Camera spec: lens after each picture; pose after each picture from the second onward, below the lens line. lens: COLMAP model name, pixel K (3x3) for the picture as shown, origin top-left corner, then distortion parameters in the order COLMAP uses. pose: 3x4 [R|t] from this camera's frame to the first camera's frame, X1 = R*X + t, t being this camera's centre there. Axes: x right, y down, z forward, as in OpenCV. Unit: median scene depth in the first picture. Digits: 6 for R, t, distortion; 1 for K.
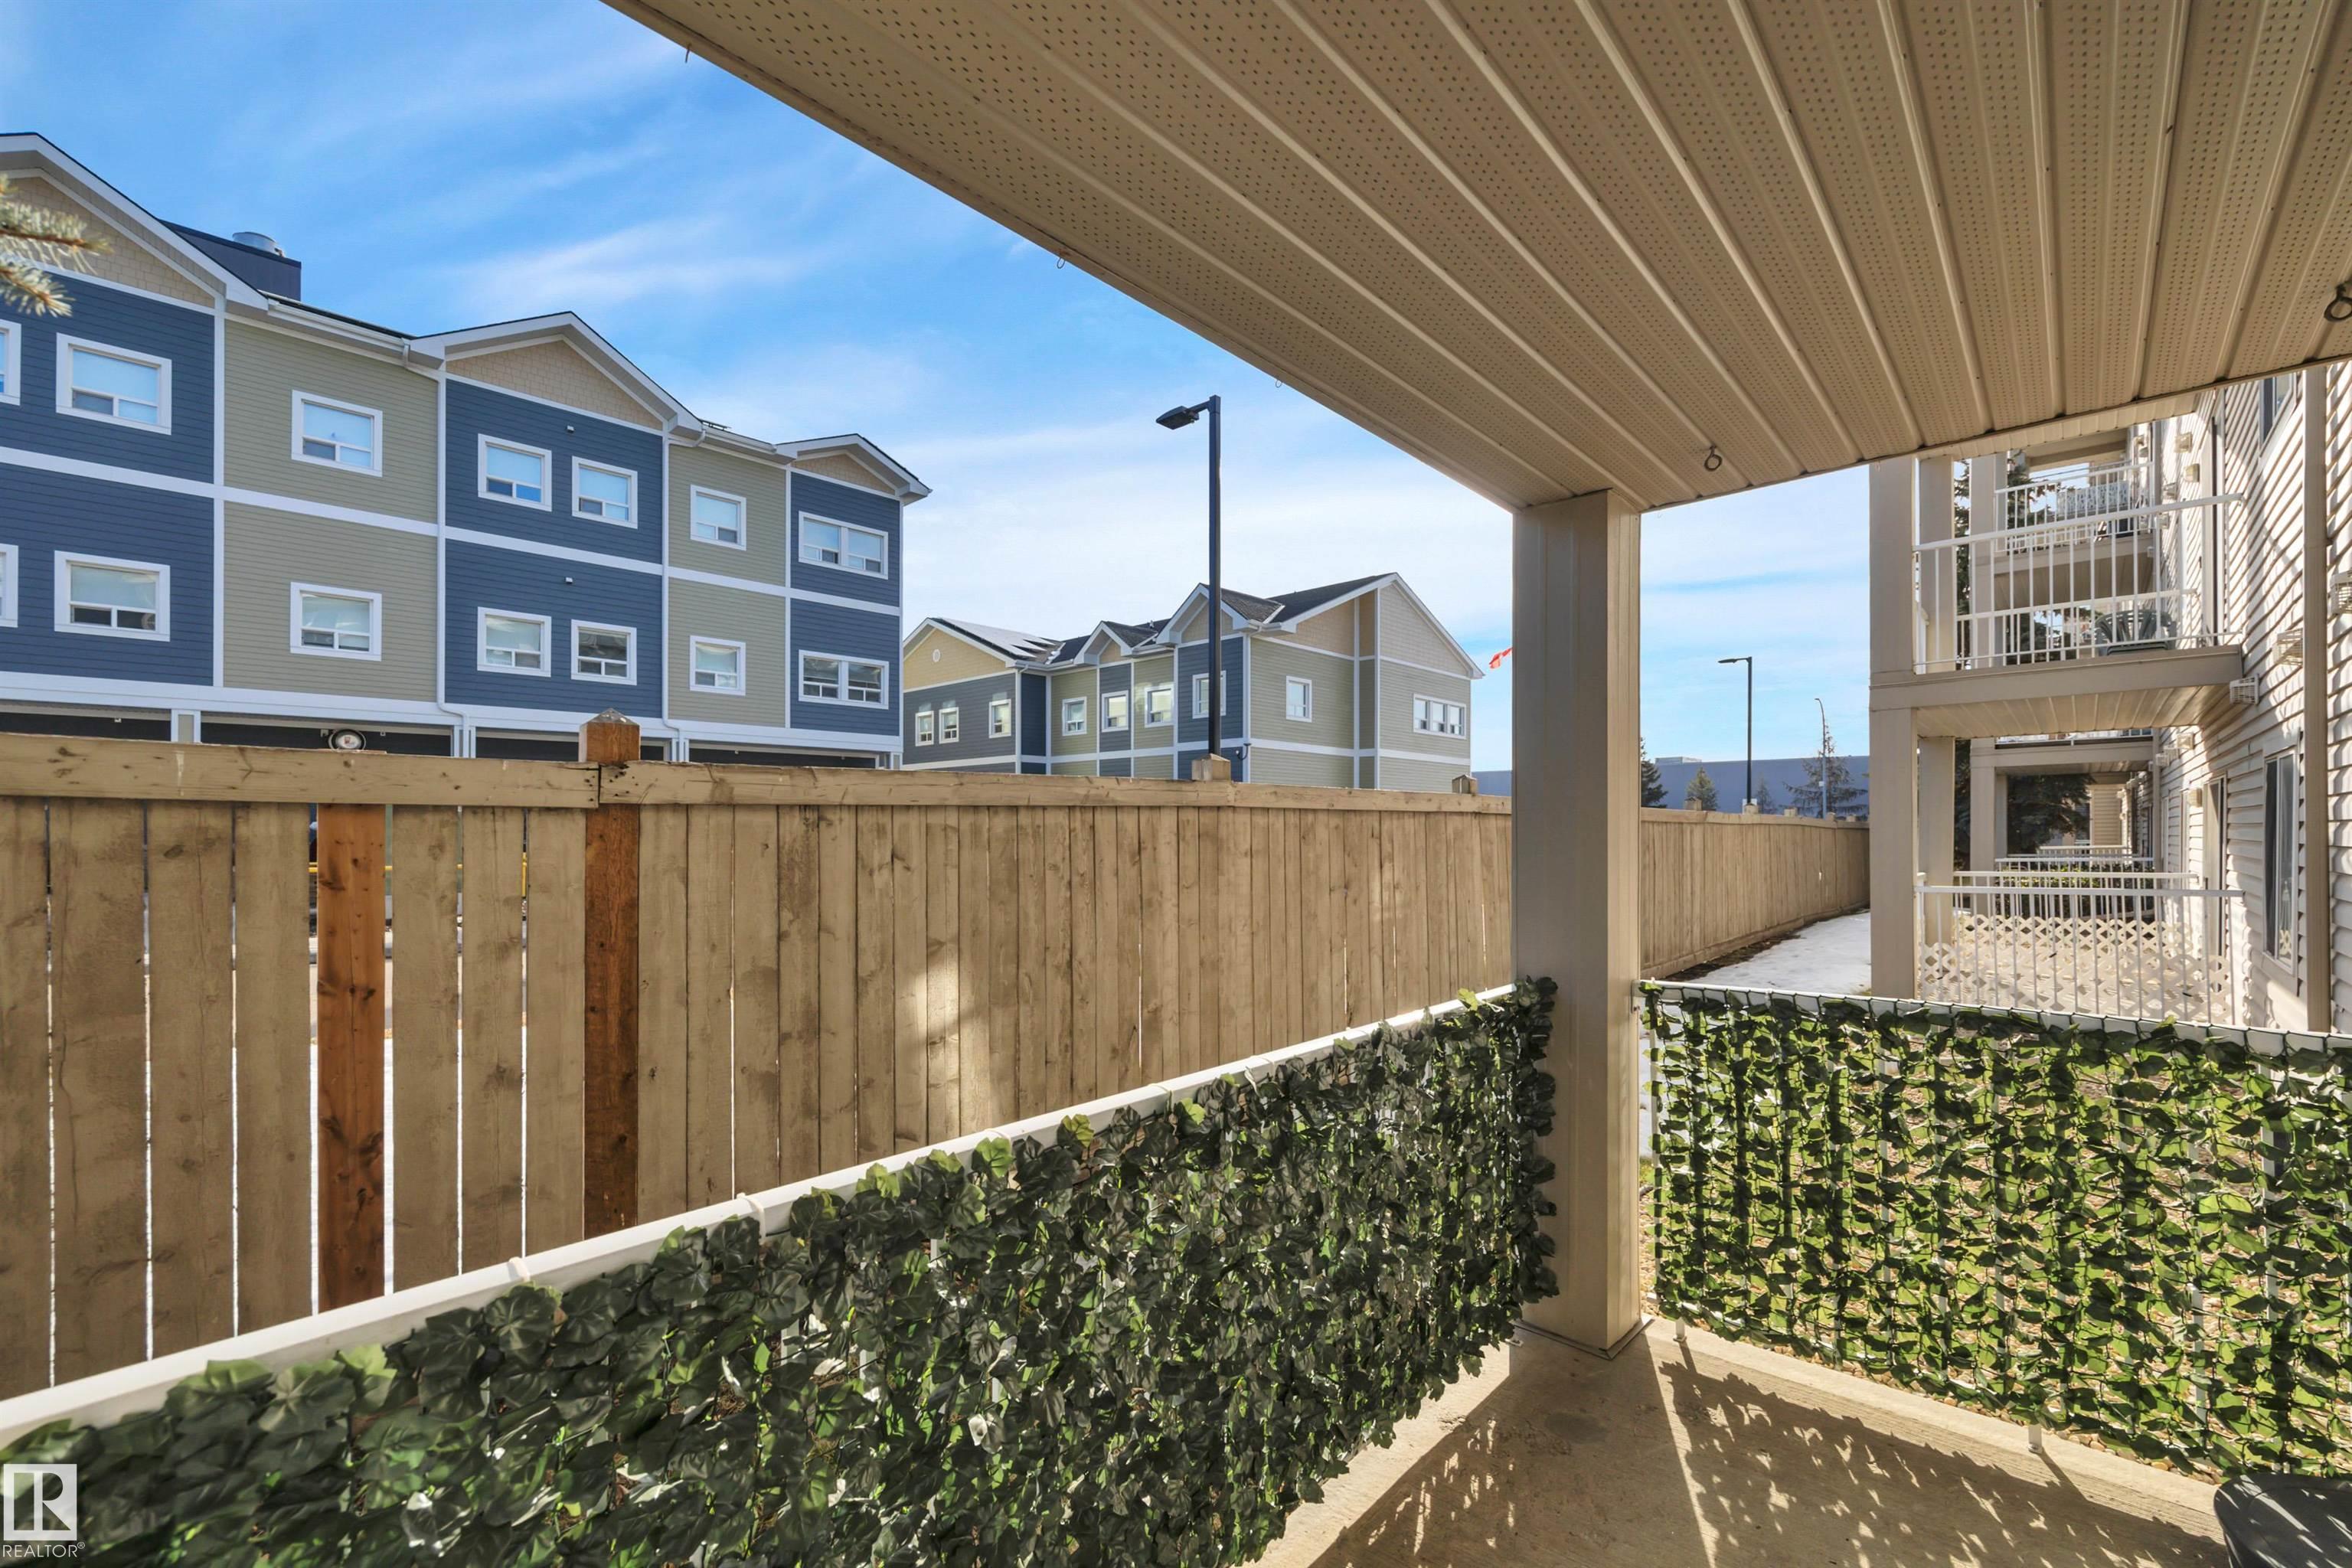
lens RADIAL K [[988.0, 0, 1174.8], [0, 988.0, 794.8], [0, 0, 1]] dist [-0.000949, 0.000110]
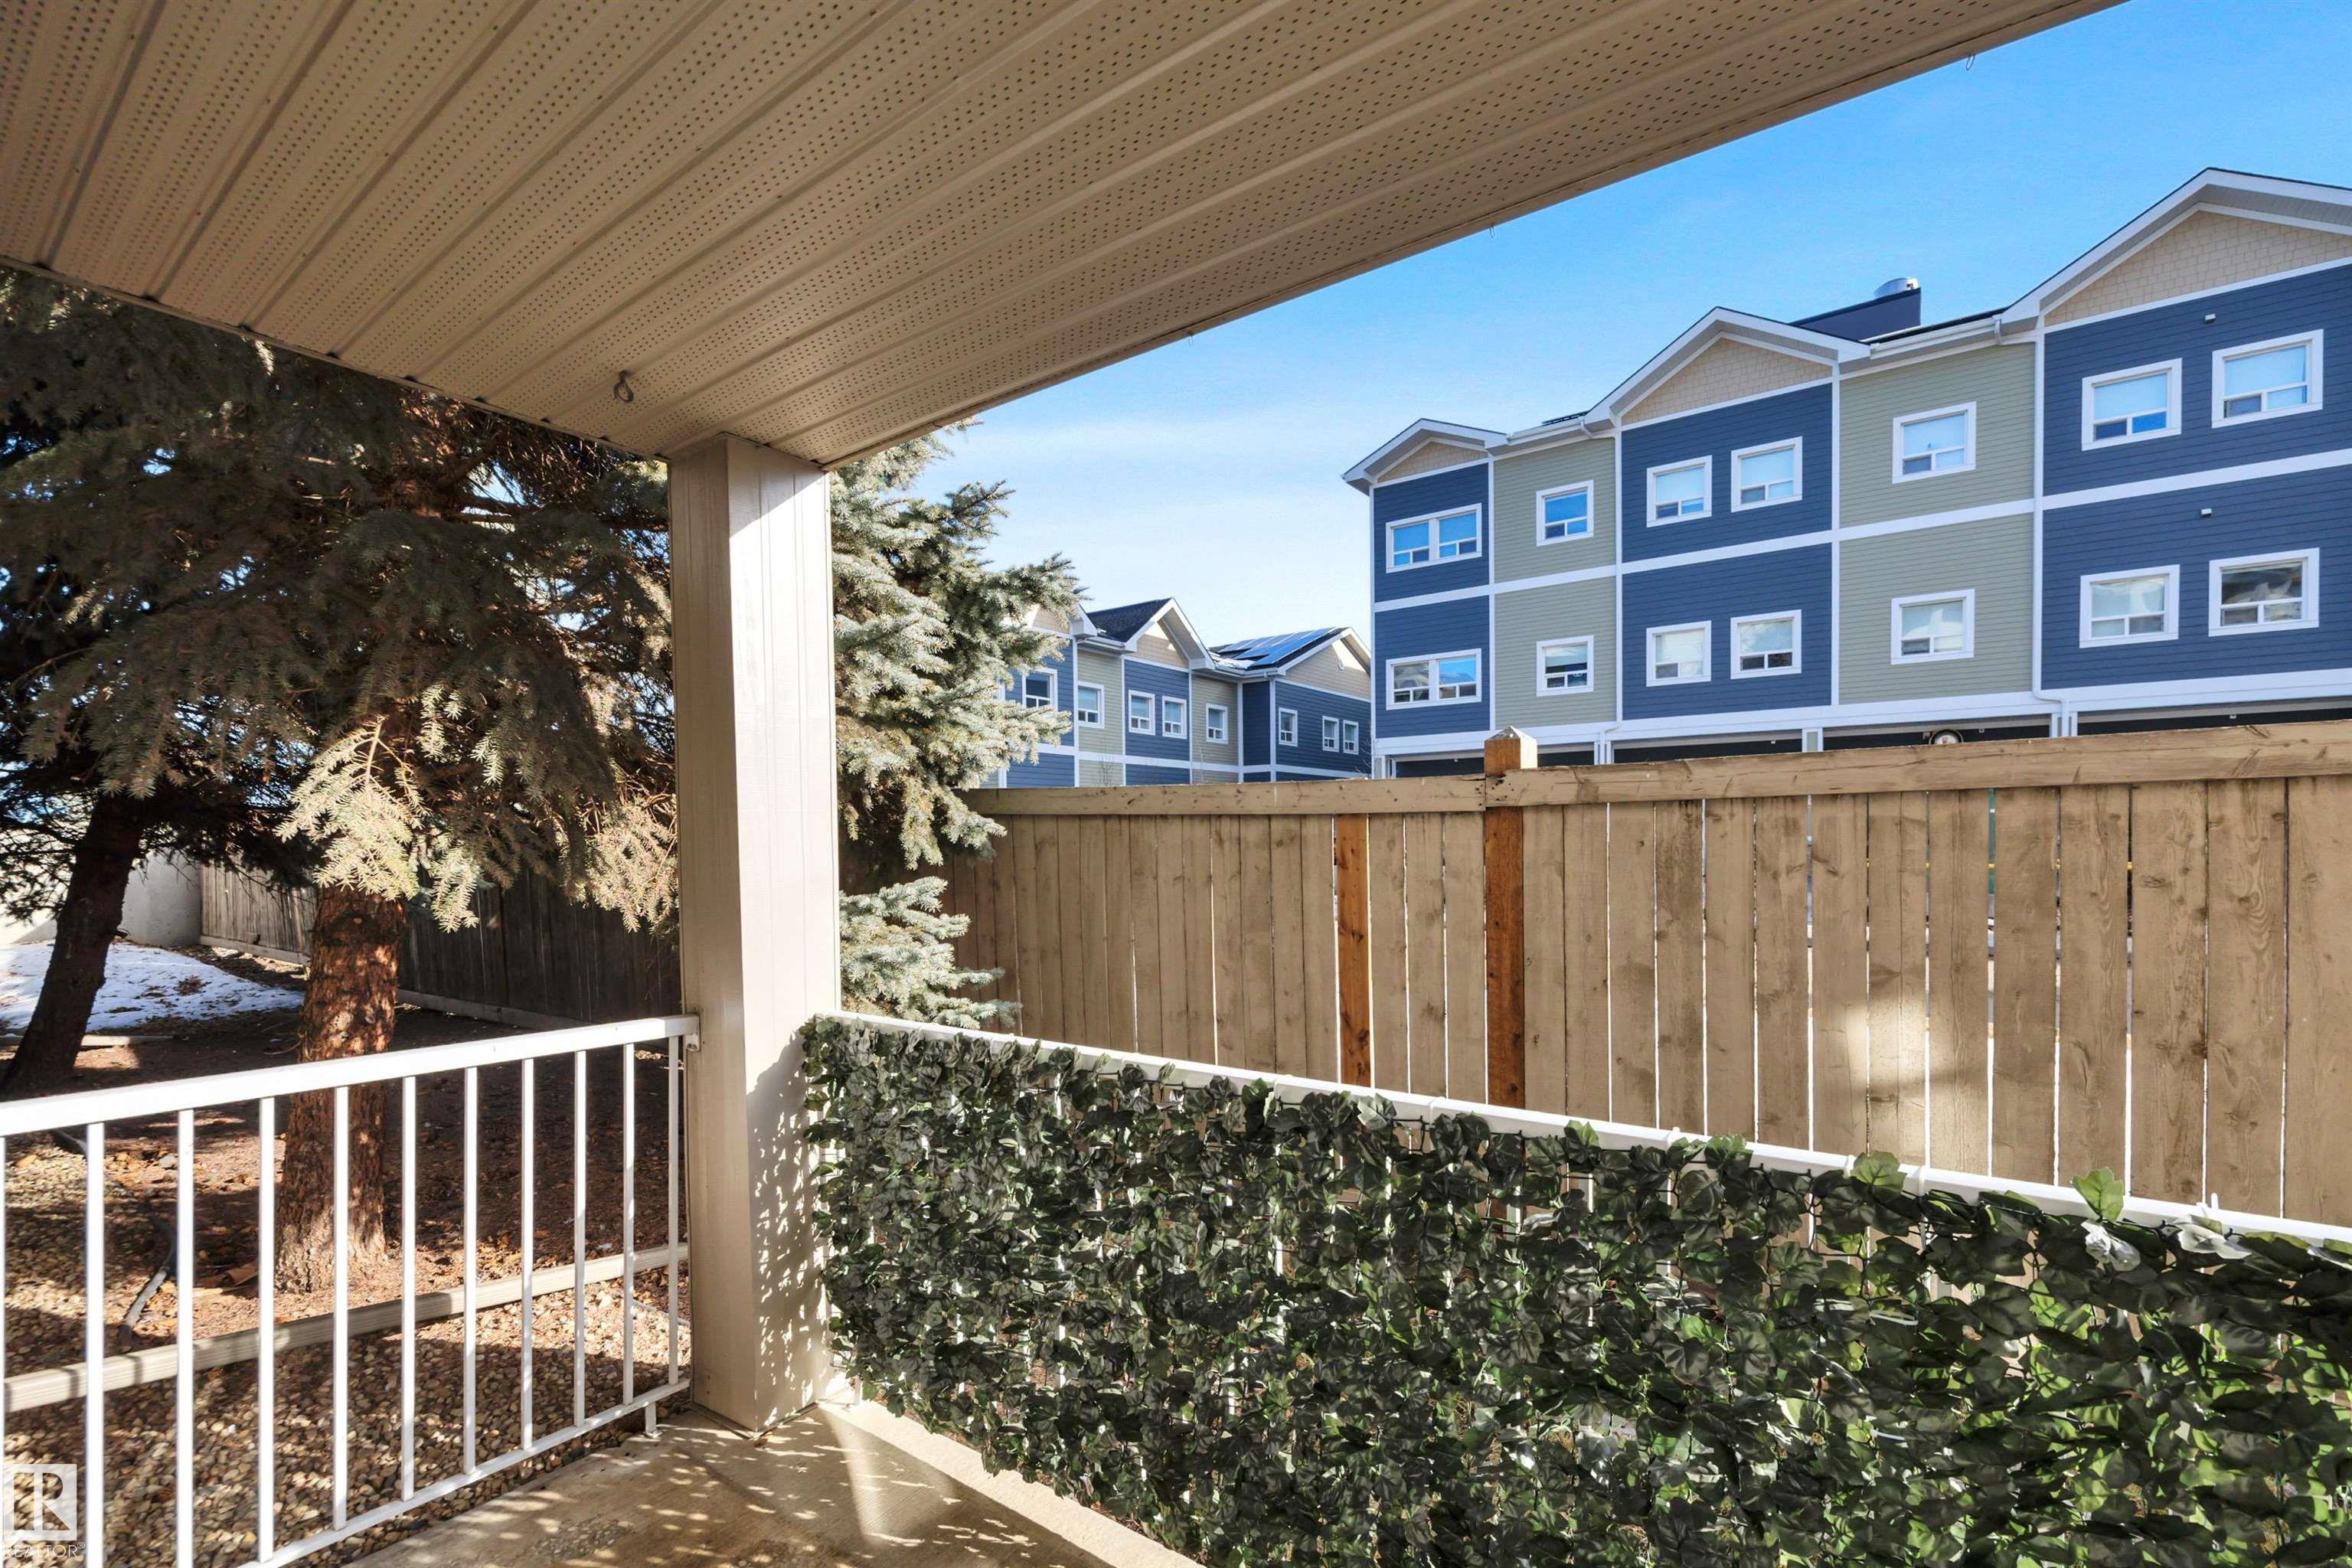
lens RADIAL K [[1002.9, 0, 1178.0], [0, 1002.9, 838.8], [0, 0, 1]] dist [-0.000360, 0.000197]
pose [[0.132702, 0.002843, -0.991152, 0.092437], [0.043652, 0.999009, 0.008710, 0.003230], [0.990194, -0.044422, 0.132447, 0.071495]]
